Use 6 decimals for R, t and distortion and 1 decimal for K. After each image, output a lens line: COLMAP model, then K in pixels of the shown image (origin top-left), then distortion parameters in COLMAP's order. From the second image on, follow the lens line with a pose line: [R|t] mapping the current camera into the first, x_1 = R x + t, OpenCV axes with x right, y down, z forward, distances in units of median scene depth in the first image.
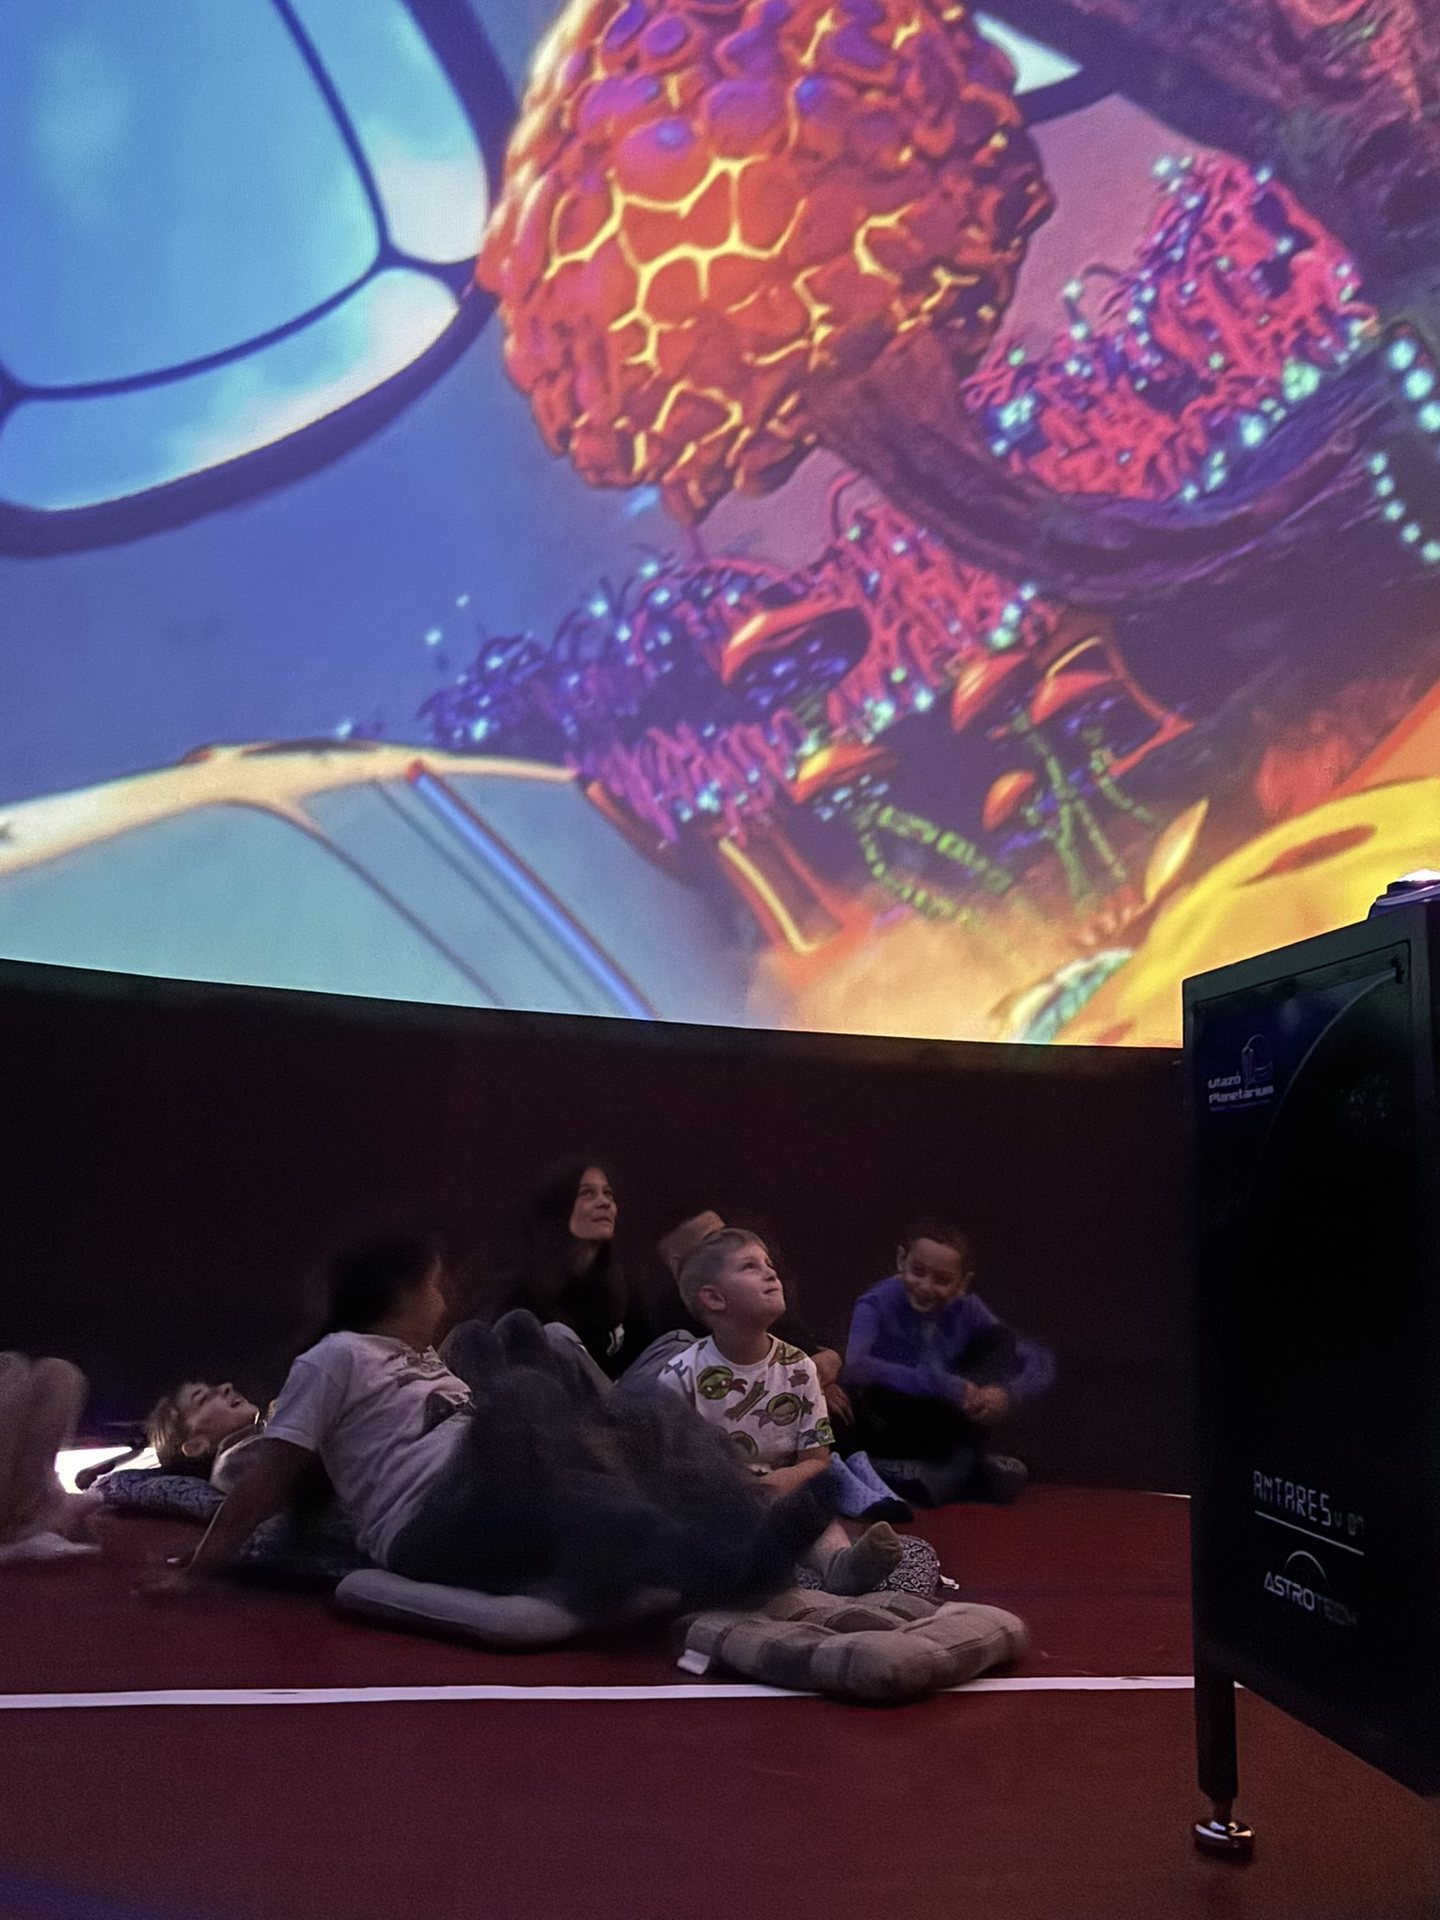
lens RADIAL K [[1727.6, 0, 720.0], [0, 1727.6, 960.0], [0, 0, 1]] dist [-0.187174, 0.000345]
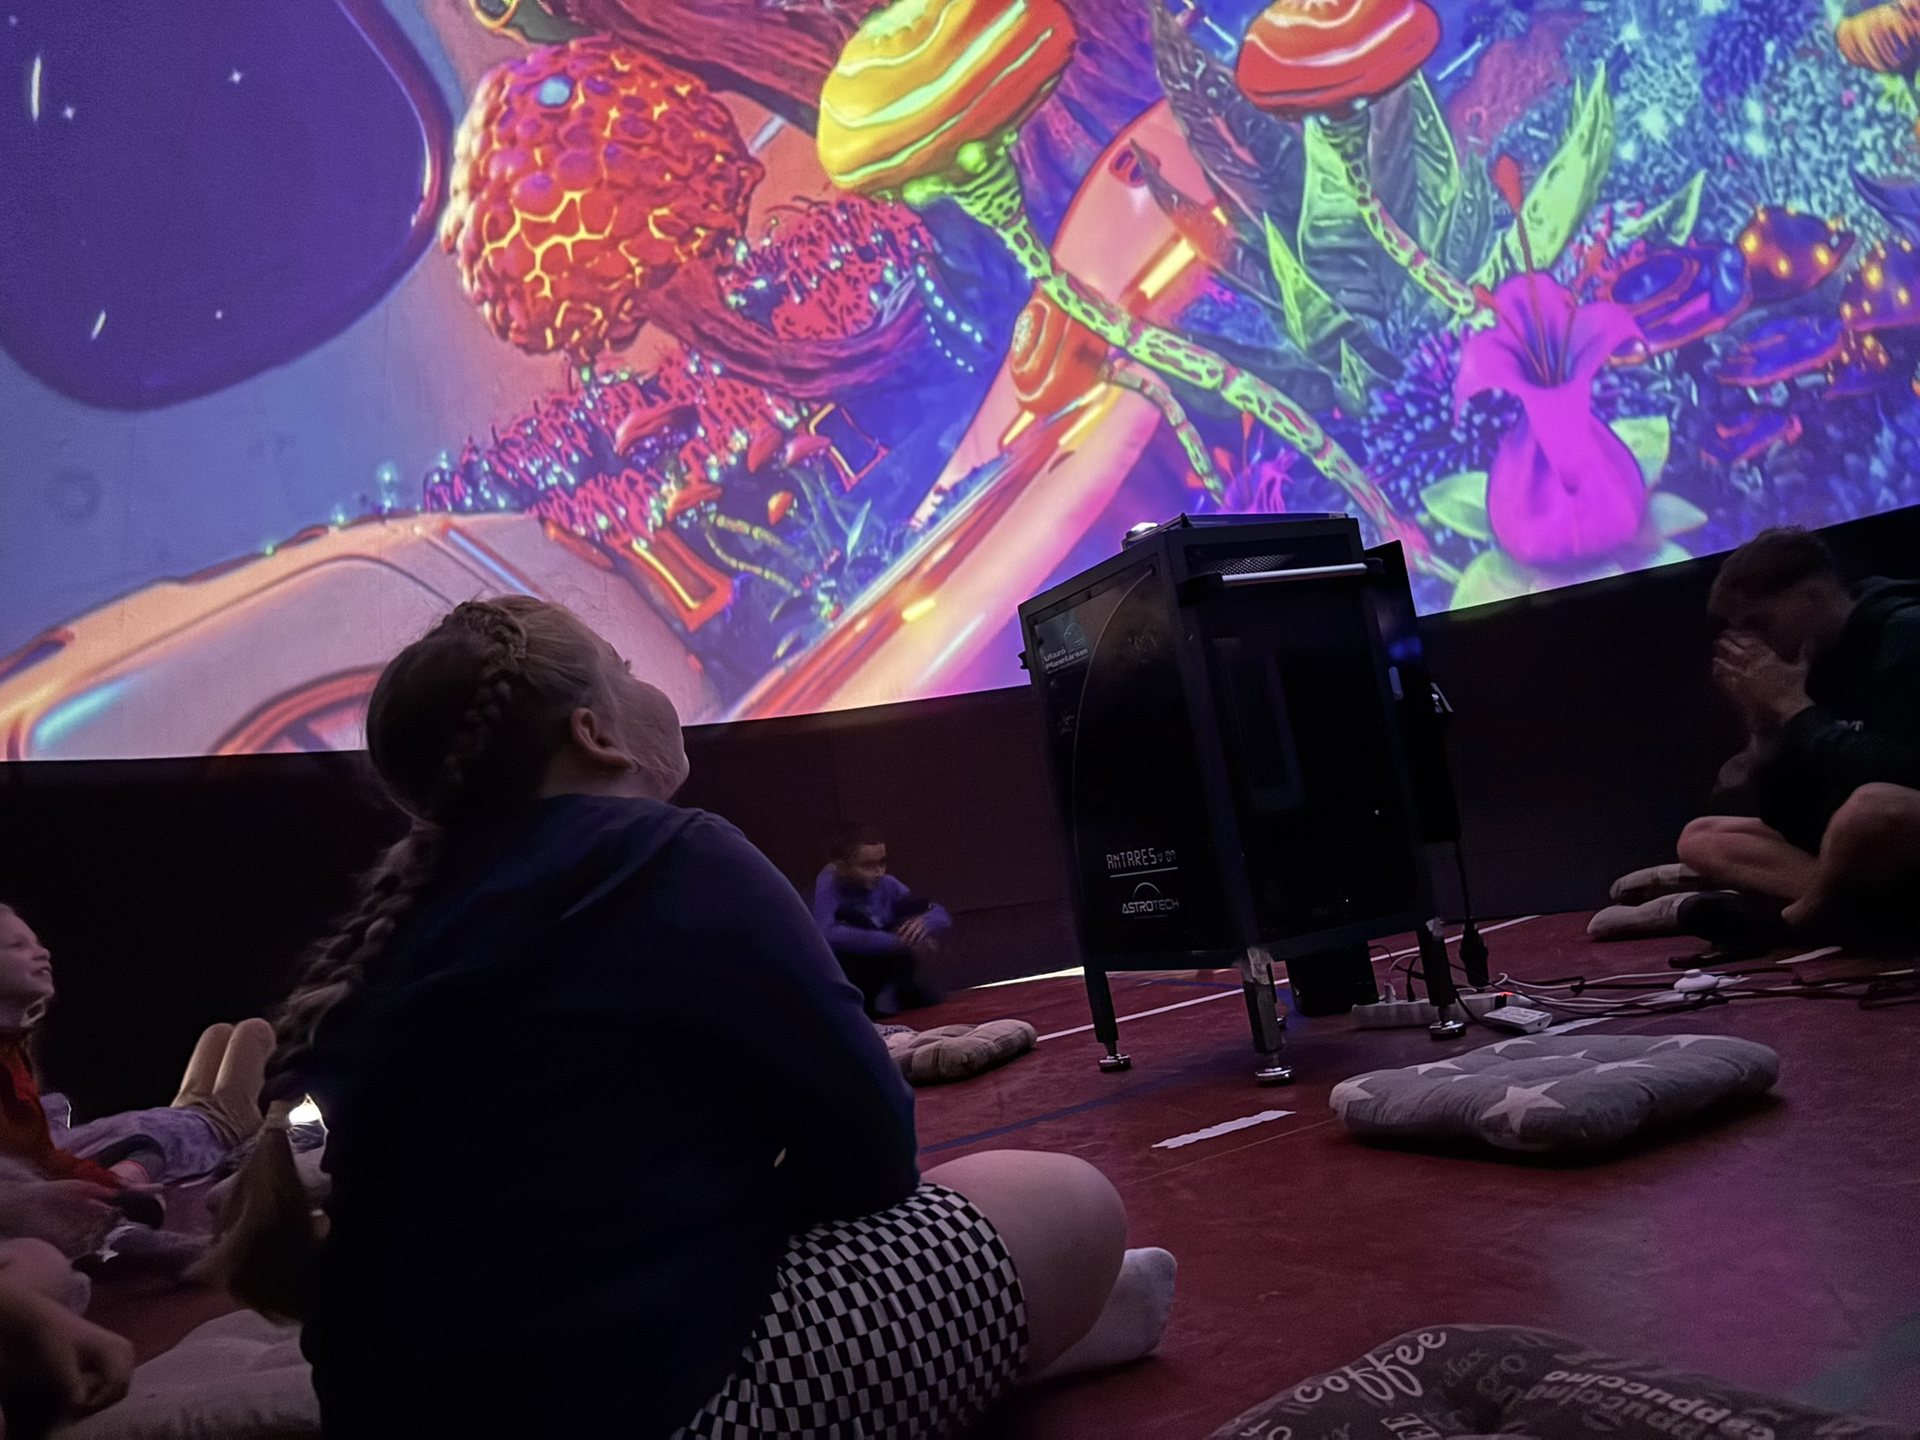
lens RADIAL K [[1605.9, 0, 960.0], [0, 1605.9, 720.0], [0, 0, 1]] dist [-0.000237, 0.015672]
pose [[0.981248, -0.119171, 0.151493, 0.084366], [0.109678, 0.991529, 0.069576, 0.040204], [-0.158501, -0.051656, 0.986007, -0.881294]]
